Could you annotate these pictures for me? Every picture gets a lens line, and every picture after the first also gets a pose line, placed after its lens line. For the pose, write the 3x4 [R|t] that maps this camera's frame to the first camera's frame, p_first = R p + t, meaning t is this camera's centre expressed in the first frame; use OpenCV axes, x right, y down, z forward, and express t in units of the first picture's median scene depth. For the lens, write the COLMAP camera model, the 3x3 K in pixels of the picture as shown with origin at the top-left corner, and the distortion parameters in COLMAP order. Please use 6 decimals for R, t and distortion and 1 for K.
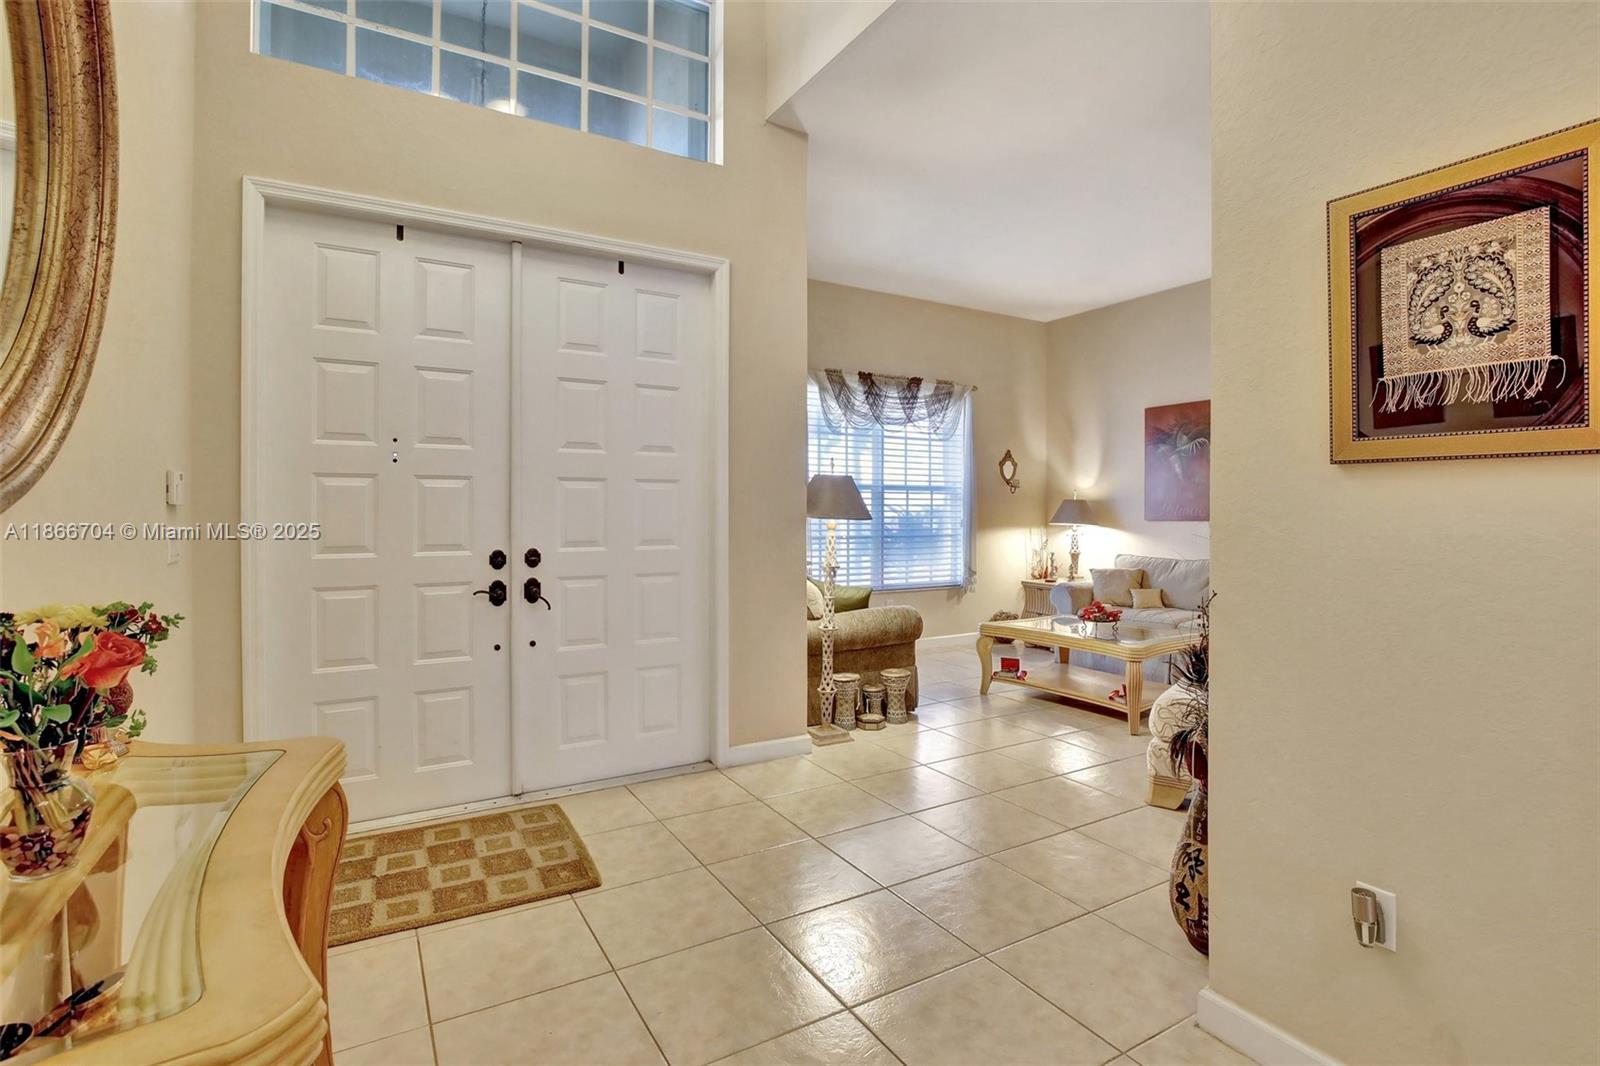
lens RADIAL K [[754.6, 0, 803.4], [0, 754.6, 489.5], [0, 0, 1]] dist [-0.027108, 0.000129]
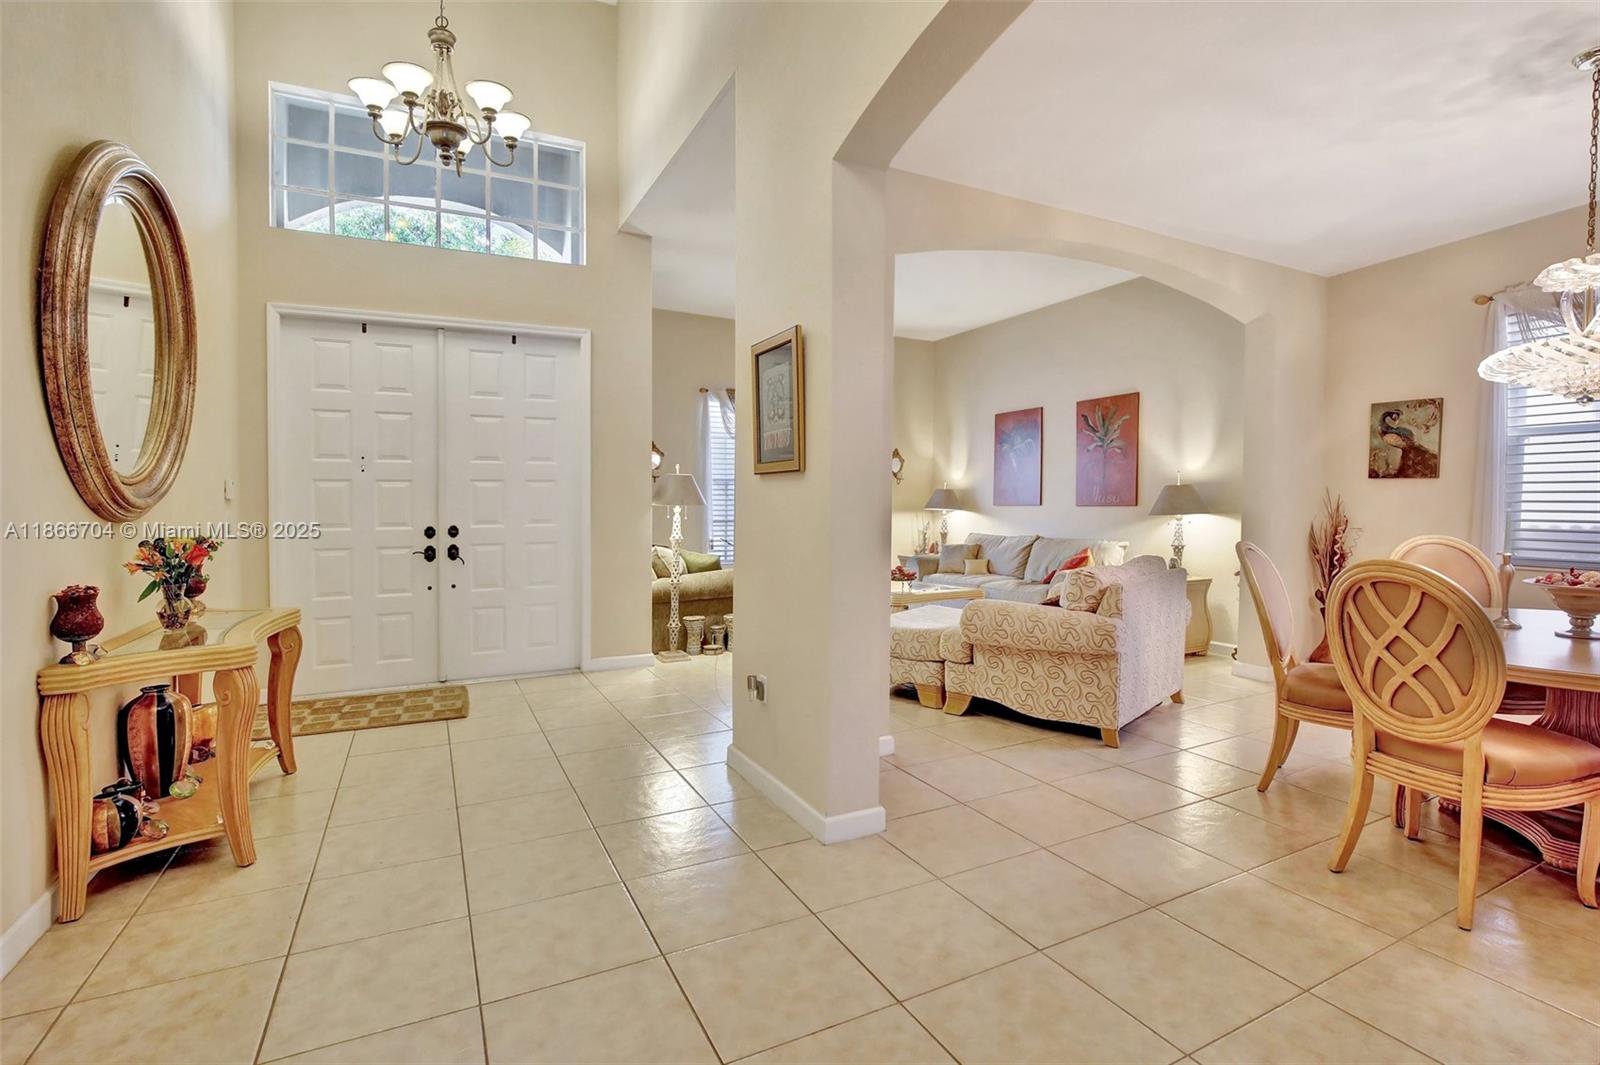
lens RADIAL K [[754.6, 0, 818.5], [0, 754.6, 480.3], [0, 0, 1]] dist [-0.027108, 0.000129]
pose [[0.998769, -0.009519, -0.048677, 0.246966], [0.009594, 0.999953, 0.001311, -0.004910], [0.048663, -0.001776, 0.998814, -0.269103]]
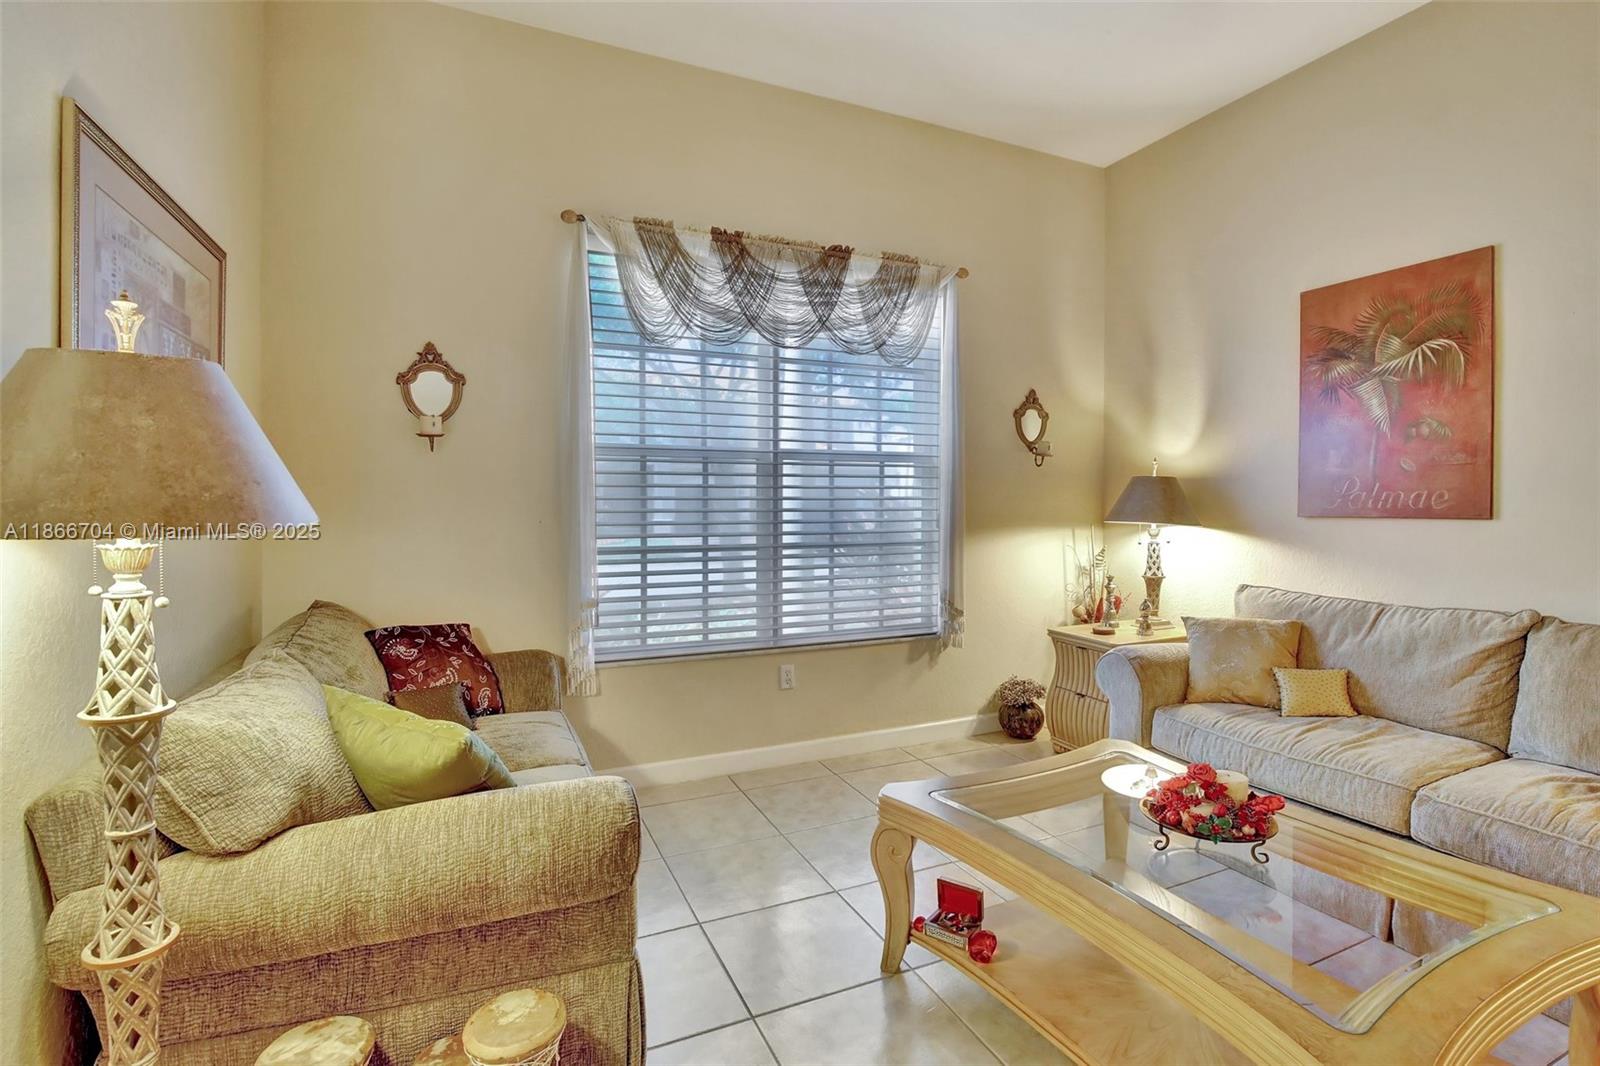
lens RADIAL K [[754.6, 0, 797.0], [0, 754.6, 501.1], [0, 0, 1]] dist [-0.027108, 0.000129]
pose [[0.993695, -0.002267, -0.112092, 0.193690], [0.005676, 0.999531, 0.030106, 0.014939], [0.111971, -0.030552, 0.993242, 0.508626]]
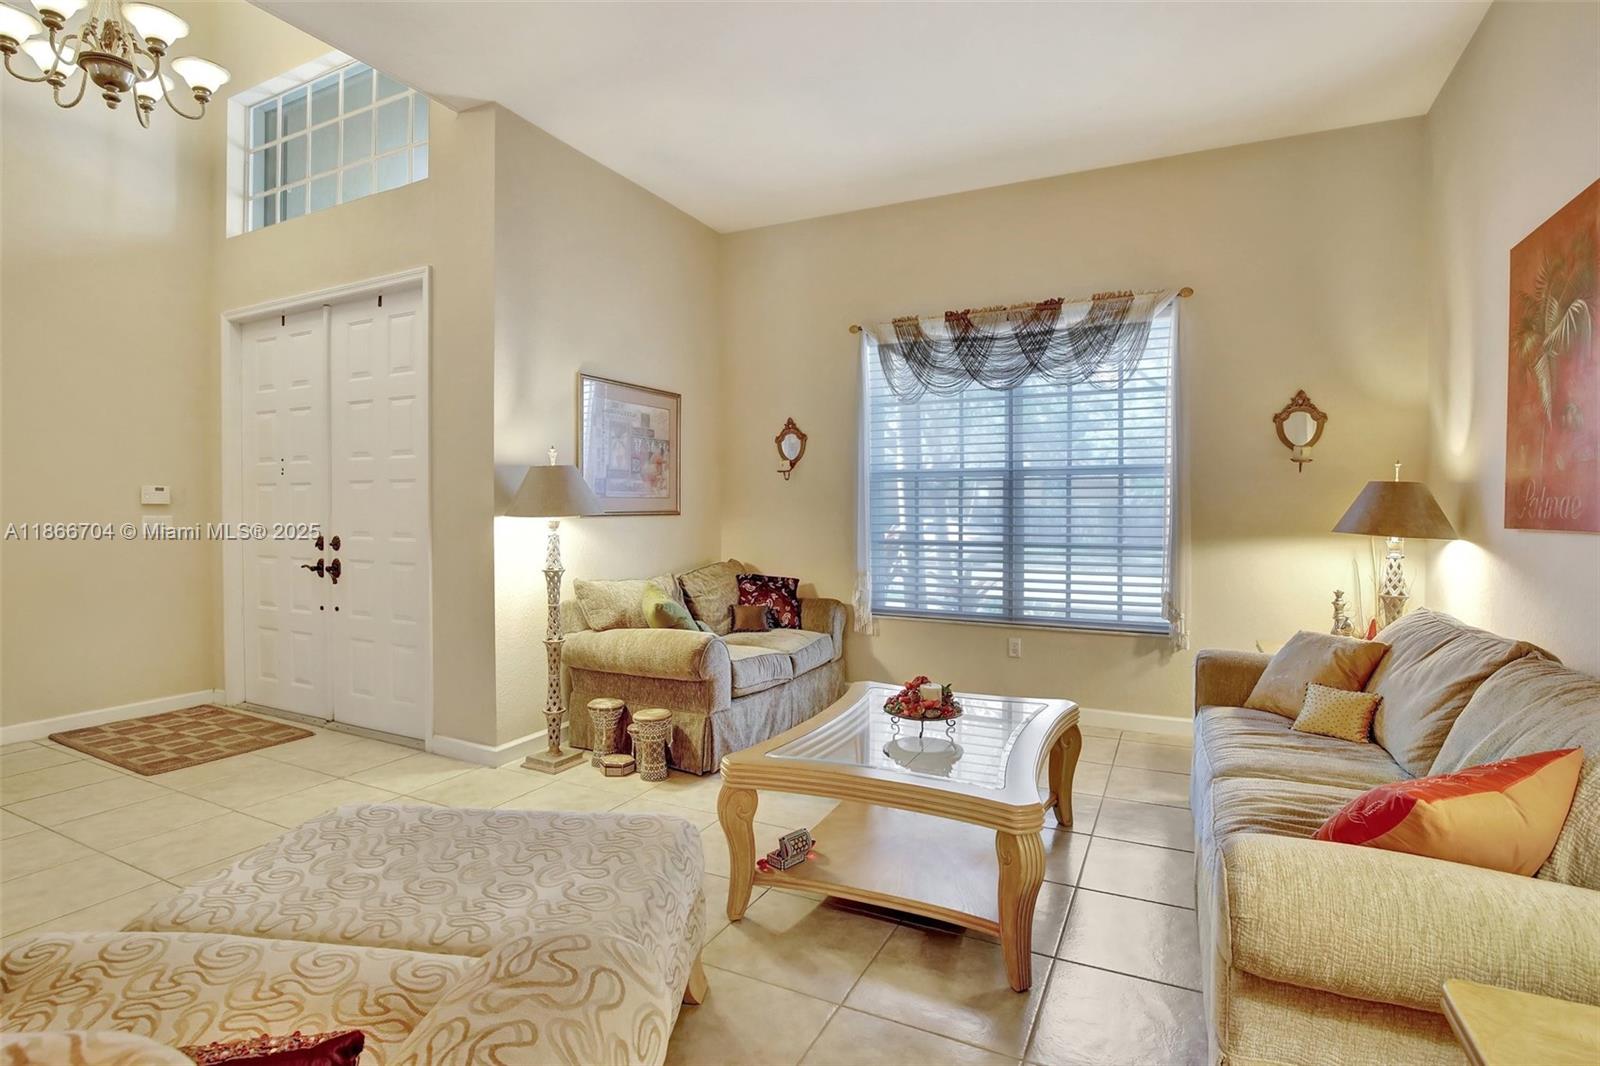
lens RADIAL K [[754.6, 0, 813.9], [0, 754.6, 504.4], [0, 0, 1]] dist [-0.027108, 0.000129]
pose [[0.552335, -0.005476, -0.833604, 0.619645], [0.024694, 0.999647, 0.009795, 0.016188], [0.833256, -0.025995, 0.552276, 0.512108]]
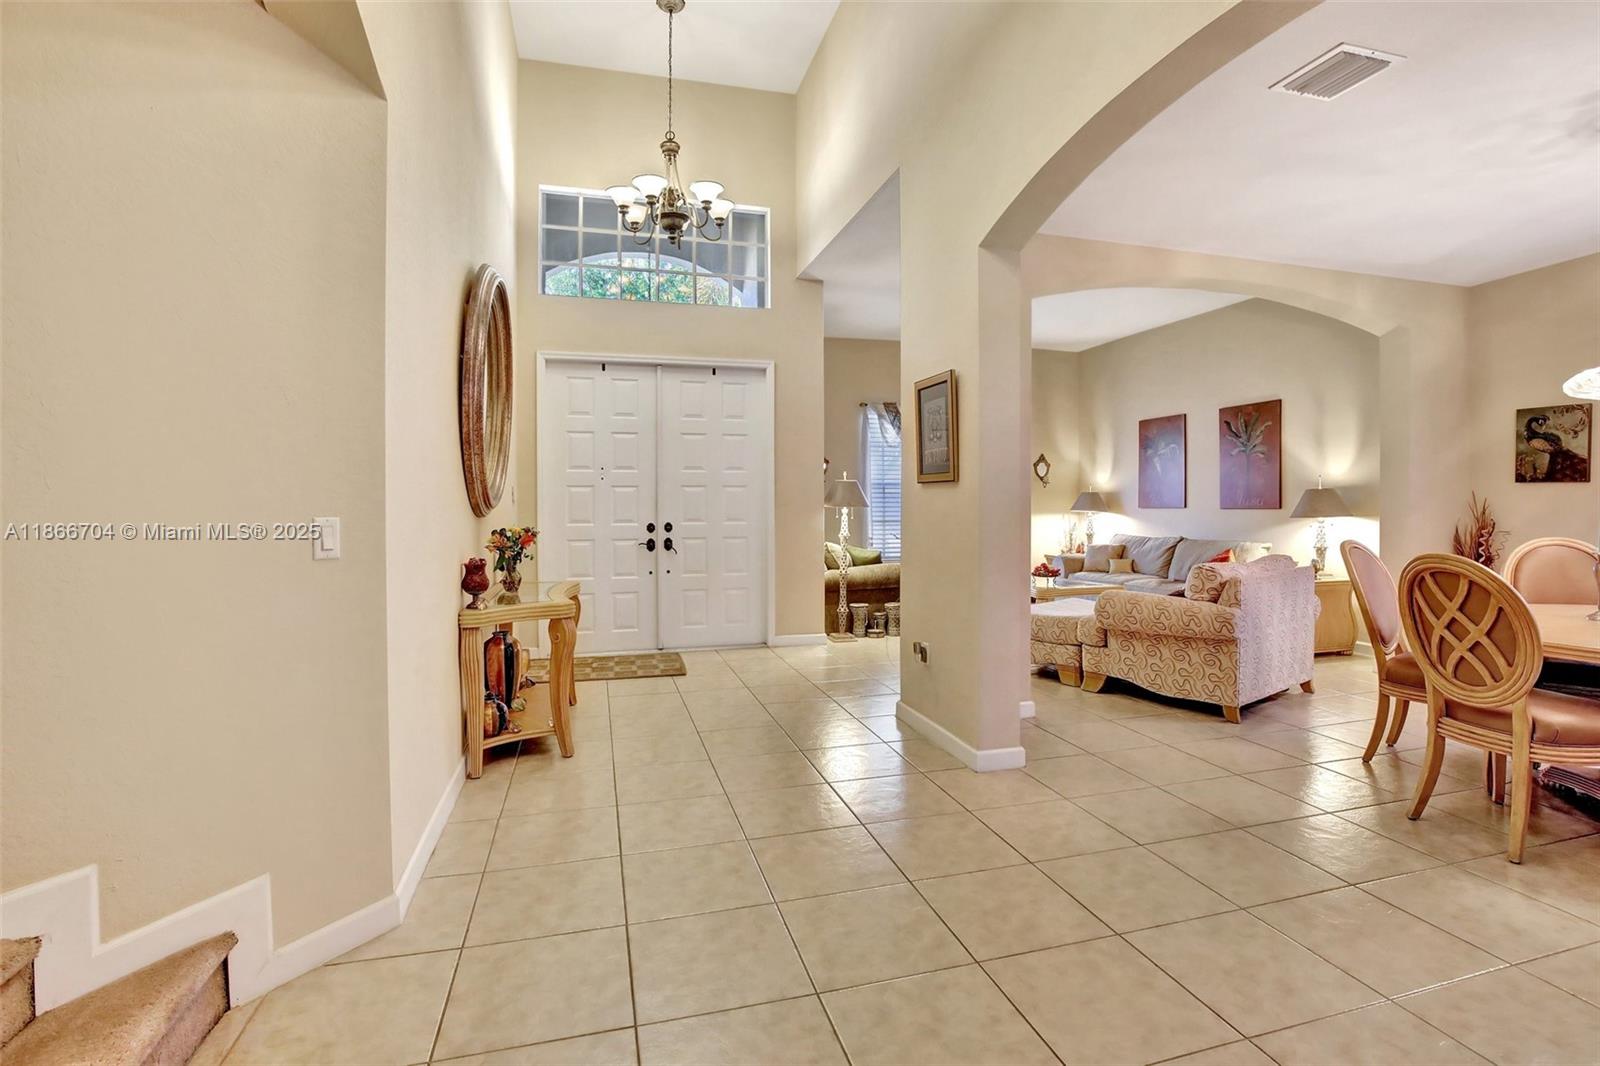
lens RADIAL K [[754.6, 0, 819.7], [0, 754.6, 458.7], [0, 0, 1]] dist [-0.027108, 0.000129]
pose [[0.970865, -0.018993, -0.238873, 0.252156], [0.012027, 0.999460, -0.030589, -0.011176], [0.239325, 0.026825, 0.970569, -0.412302]]
